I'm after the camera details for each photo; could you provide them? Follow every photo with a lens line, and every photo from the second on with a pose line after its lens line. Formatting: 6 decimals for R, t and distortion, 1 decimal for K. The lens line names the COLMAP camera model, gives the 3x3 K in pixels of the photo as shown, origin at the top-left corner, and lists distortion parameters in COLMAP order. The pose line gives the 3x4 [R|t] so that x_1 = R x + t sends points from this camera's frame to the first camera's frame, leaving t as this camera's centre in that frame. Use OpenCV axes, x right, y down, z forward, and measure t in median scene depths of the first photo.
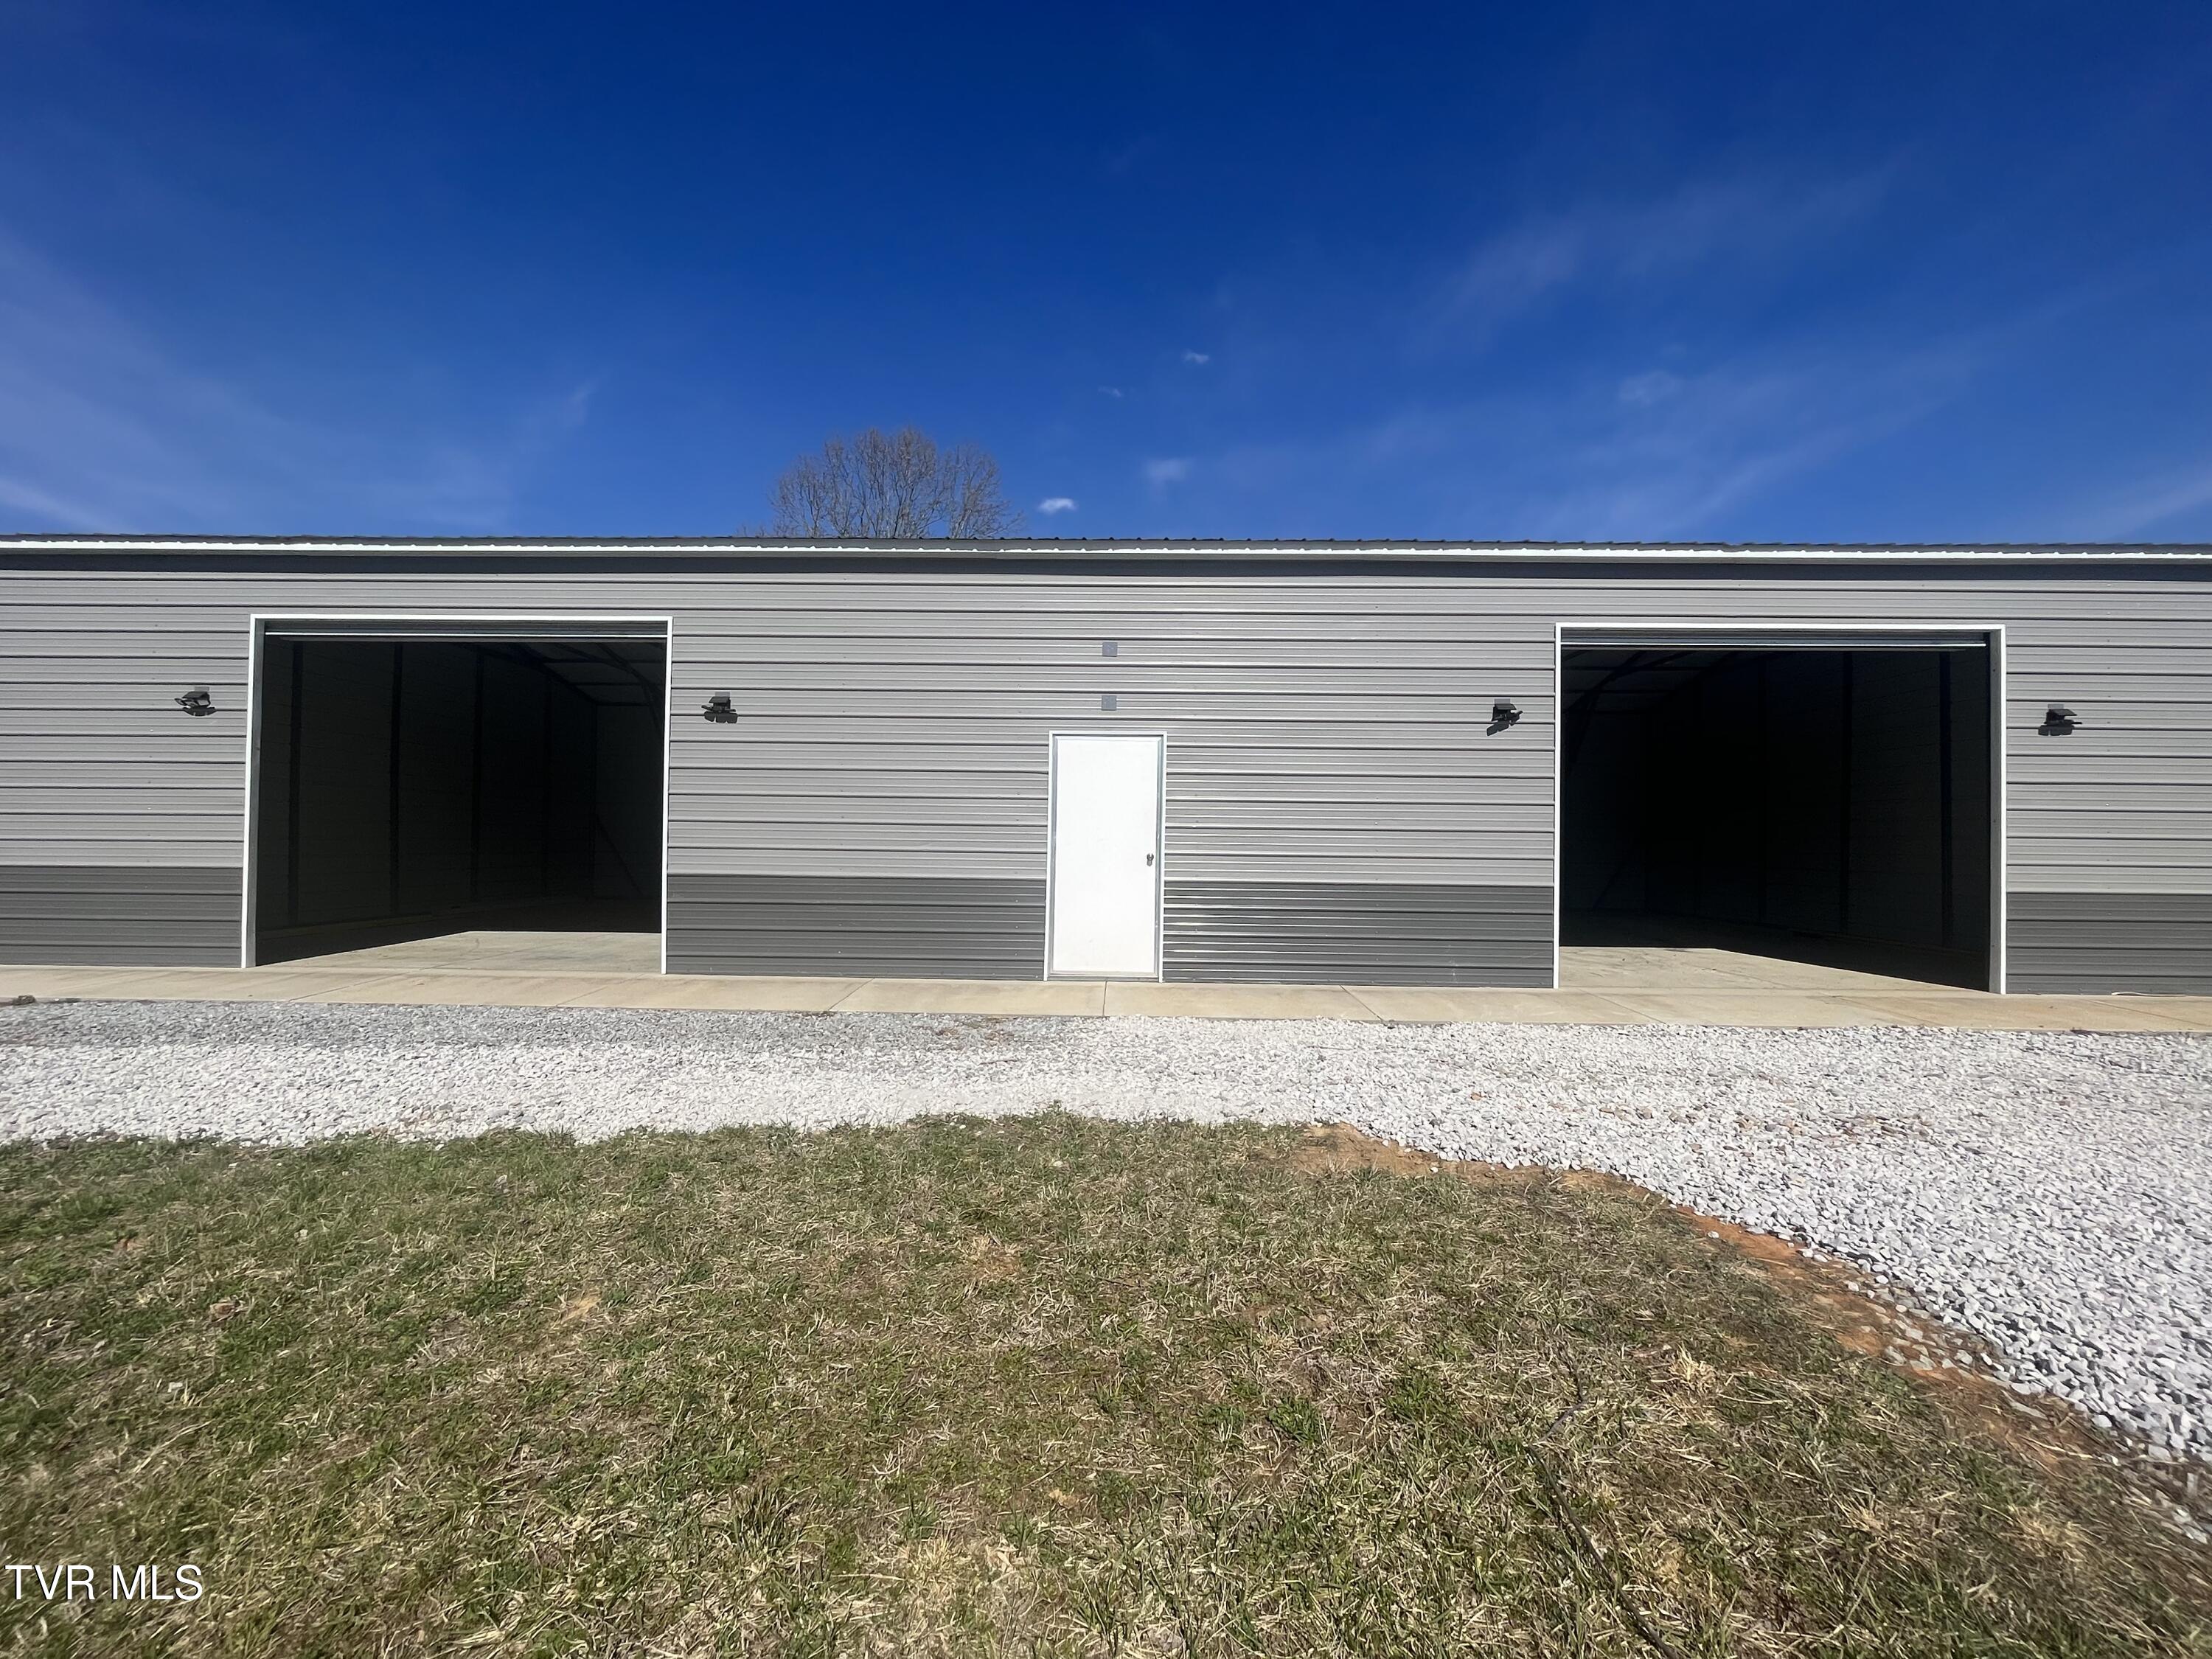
lens RADIAL K [[901.1, 0, 1078.0], [0, 901.1, 782.3], [0, 0, 1]] dist [-0.001214, -0.000134]
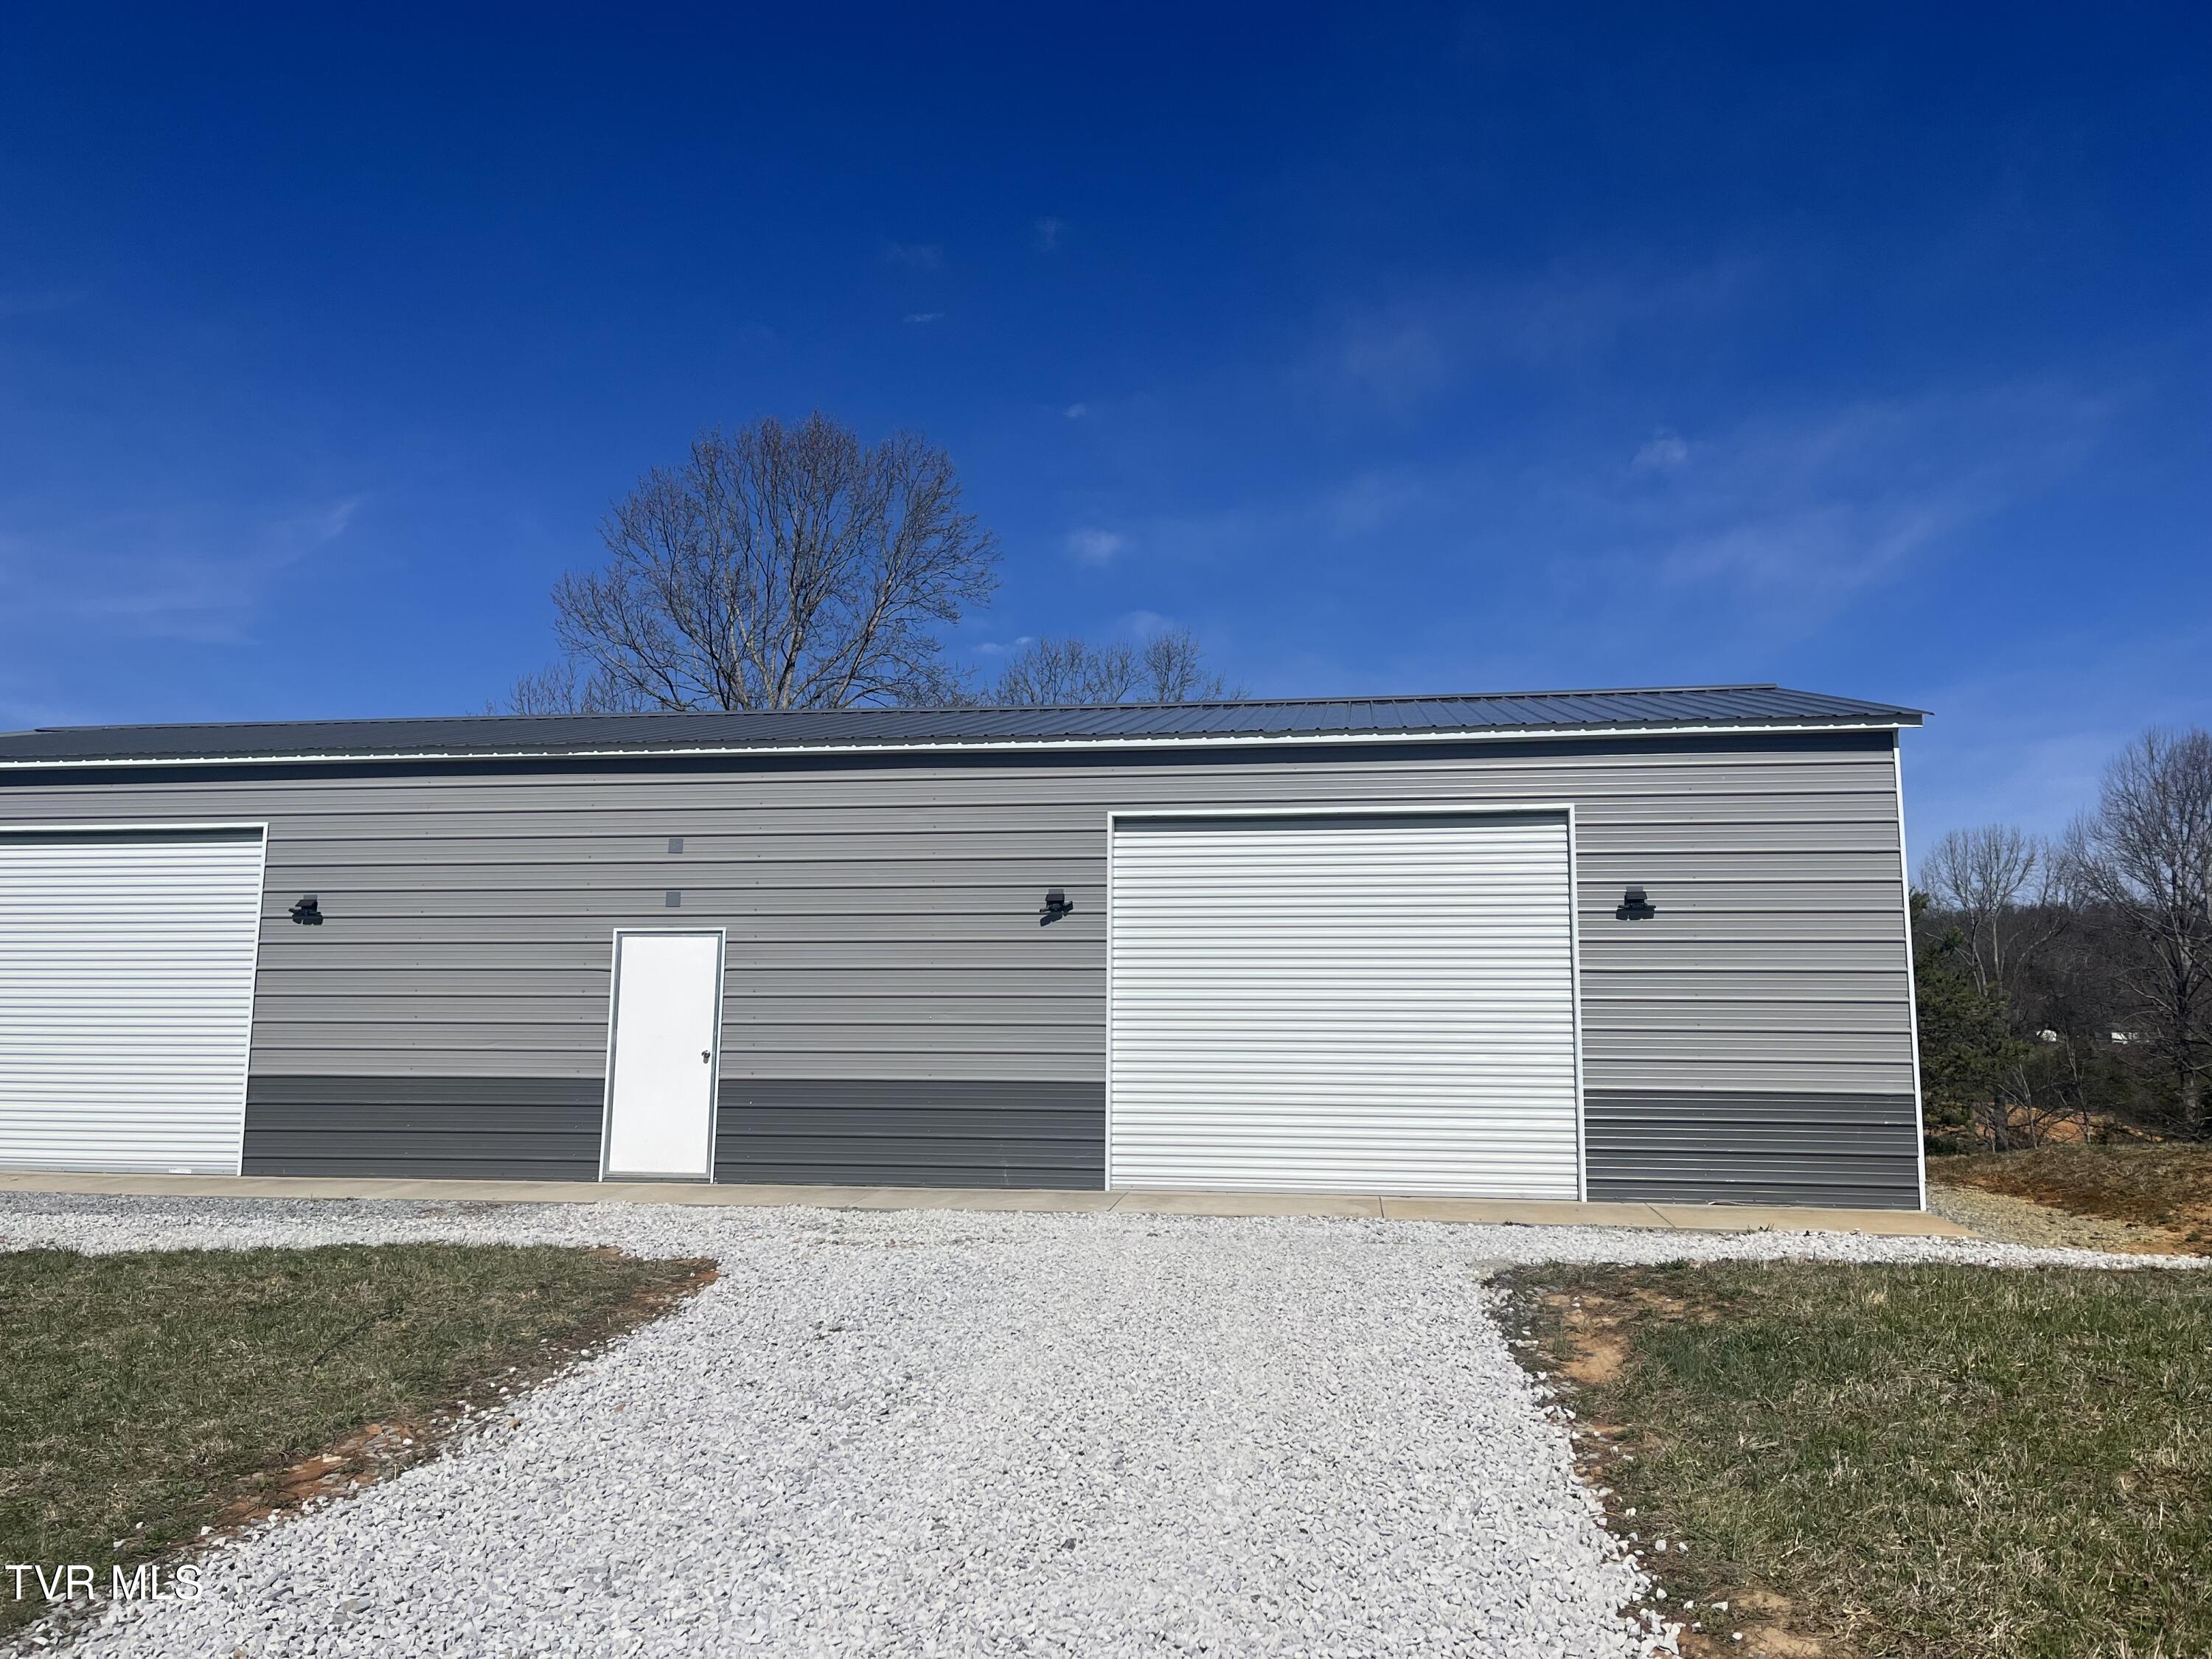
lens RADIAL K [[1678.6, 0, 1106.9], [0, 1678.6, 823.1], [0, 0, 1]] dist [0.067728, -0.070222]
pose [[0.991900, -0.020180, -0.125405, 0.755618], [0.004937, 0.992678, -0.120686, 0.056748], [0.126922, 0.119089, 0.984738, -0.803451]]
